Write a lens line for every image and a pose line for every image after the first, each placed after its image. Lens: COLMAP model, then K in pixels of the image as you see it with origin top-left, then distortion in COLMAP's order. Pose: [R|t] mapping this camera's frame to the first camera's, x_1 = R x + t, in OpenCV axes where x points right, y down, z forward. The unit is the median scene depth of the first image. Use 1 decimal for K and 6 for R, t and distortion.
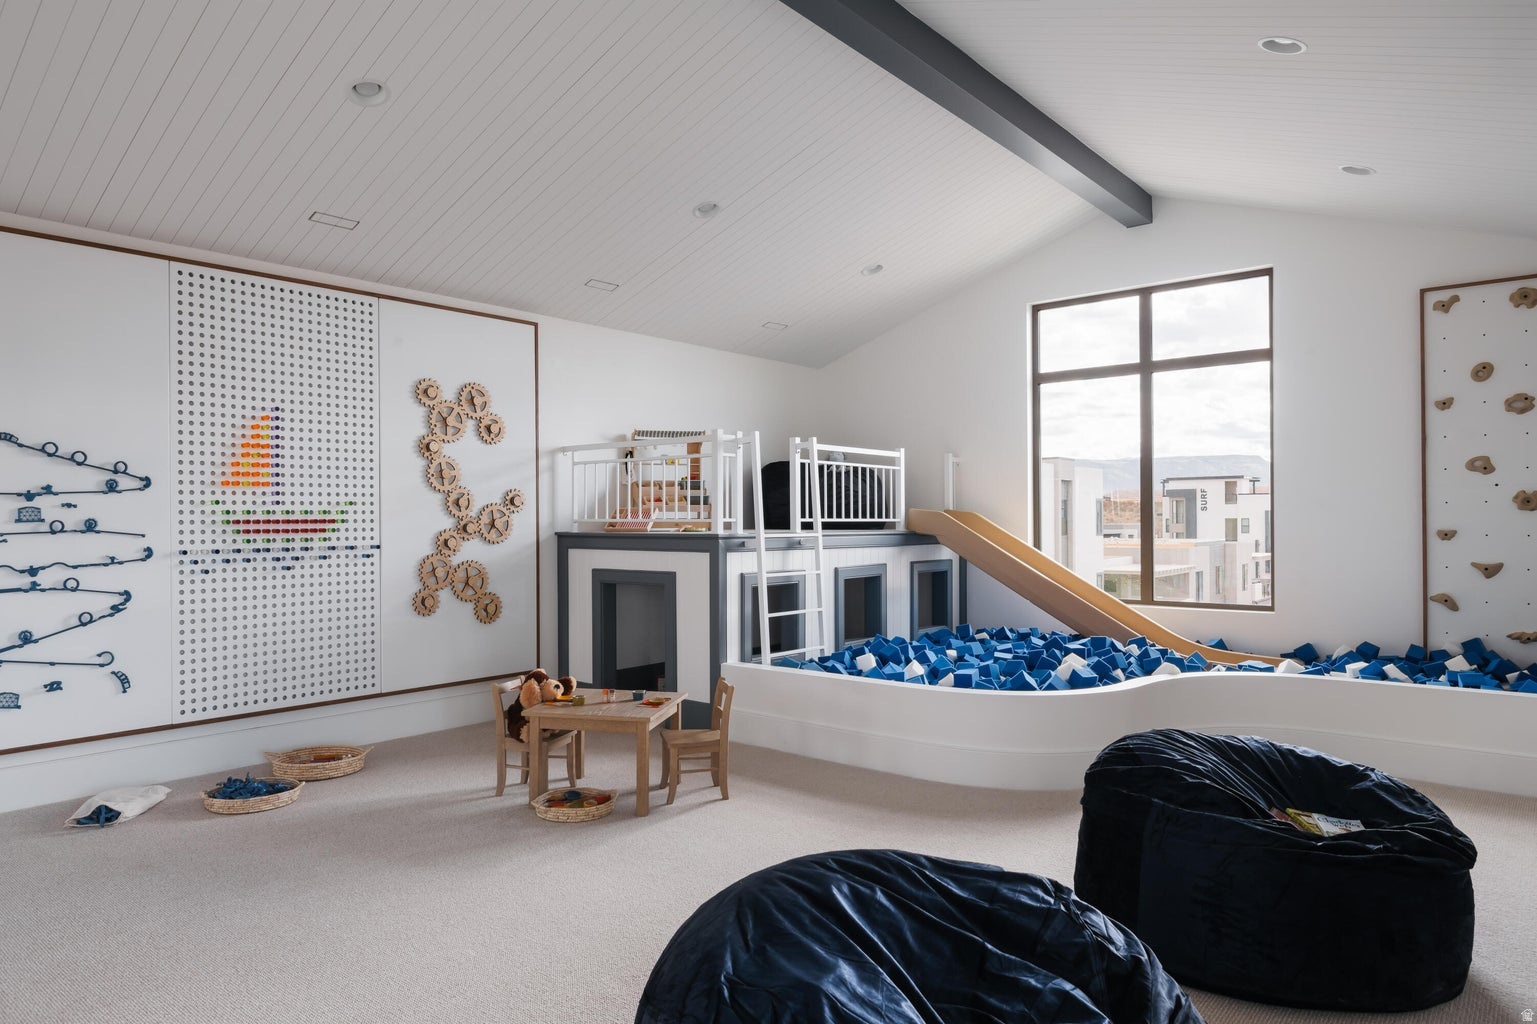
lens RADIAL K [[977.3, 0, 767.9], [0, 977.3, 516.1], [0, 0, 1]] dist [0.006981, -0.008338]
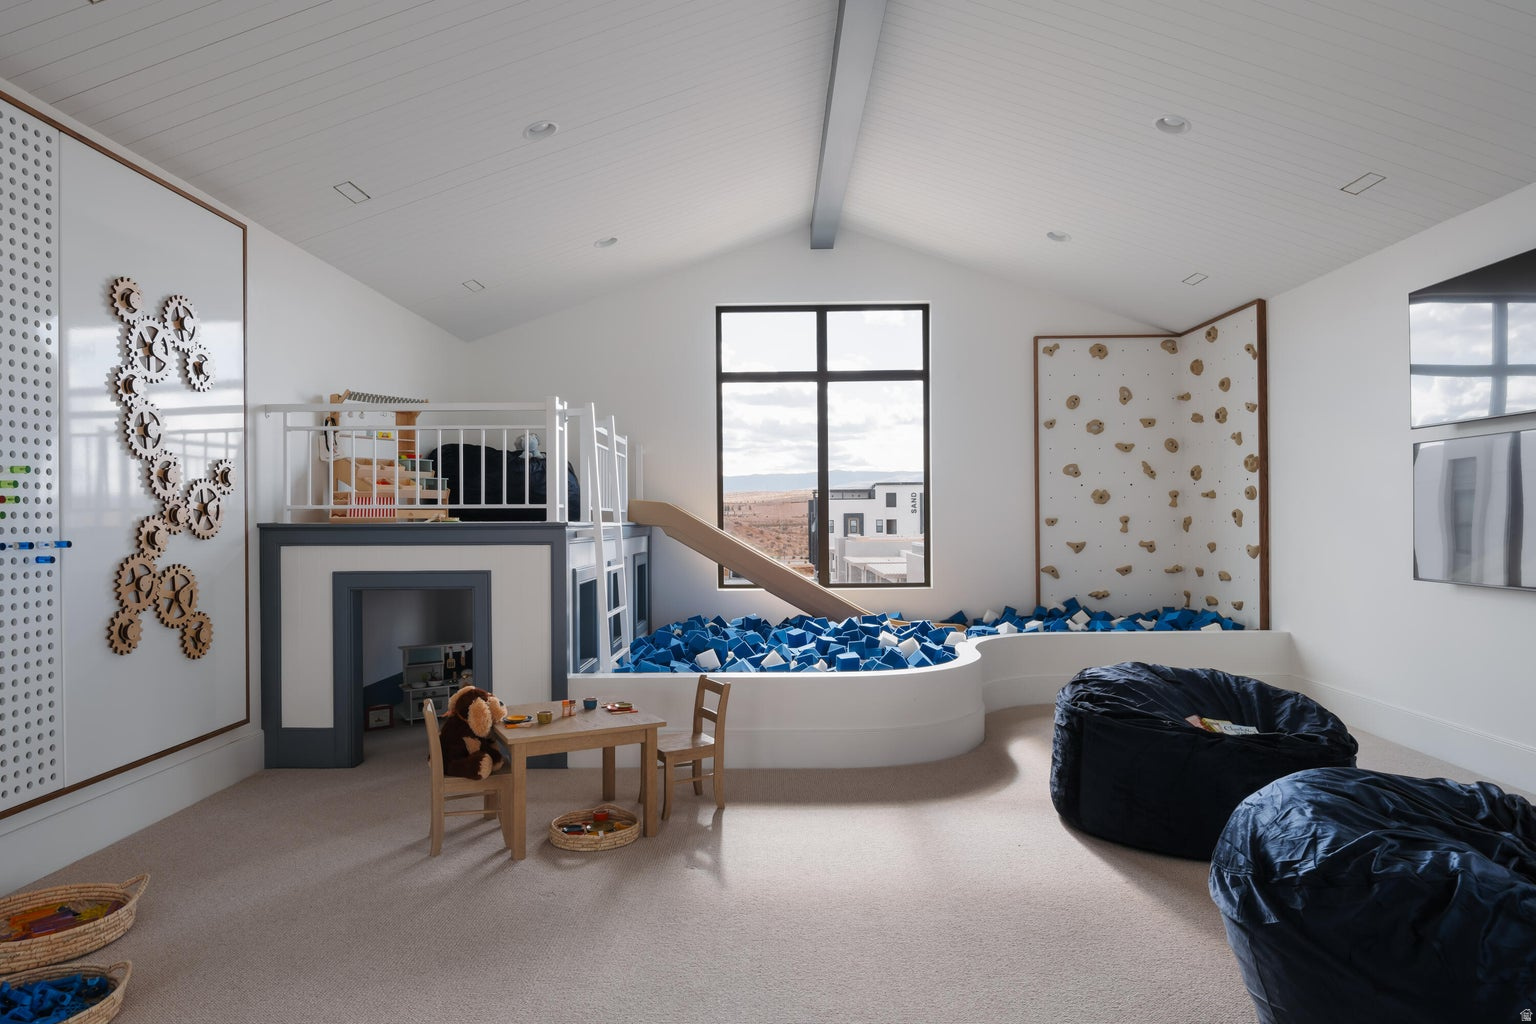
lens RADIAL K [[898.7, 0, 768.5], [0, 898.7, 512.6], [0, 0, 1]] dist [-0.002084, -0.009323]
pose [[0.779256, 0.004214, 0.626691, -0.373803], [-0.000797, 0.999983, -0.005733, 0.013673], [-0.626705, 0.003968, 0.779247, 0.280326]]
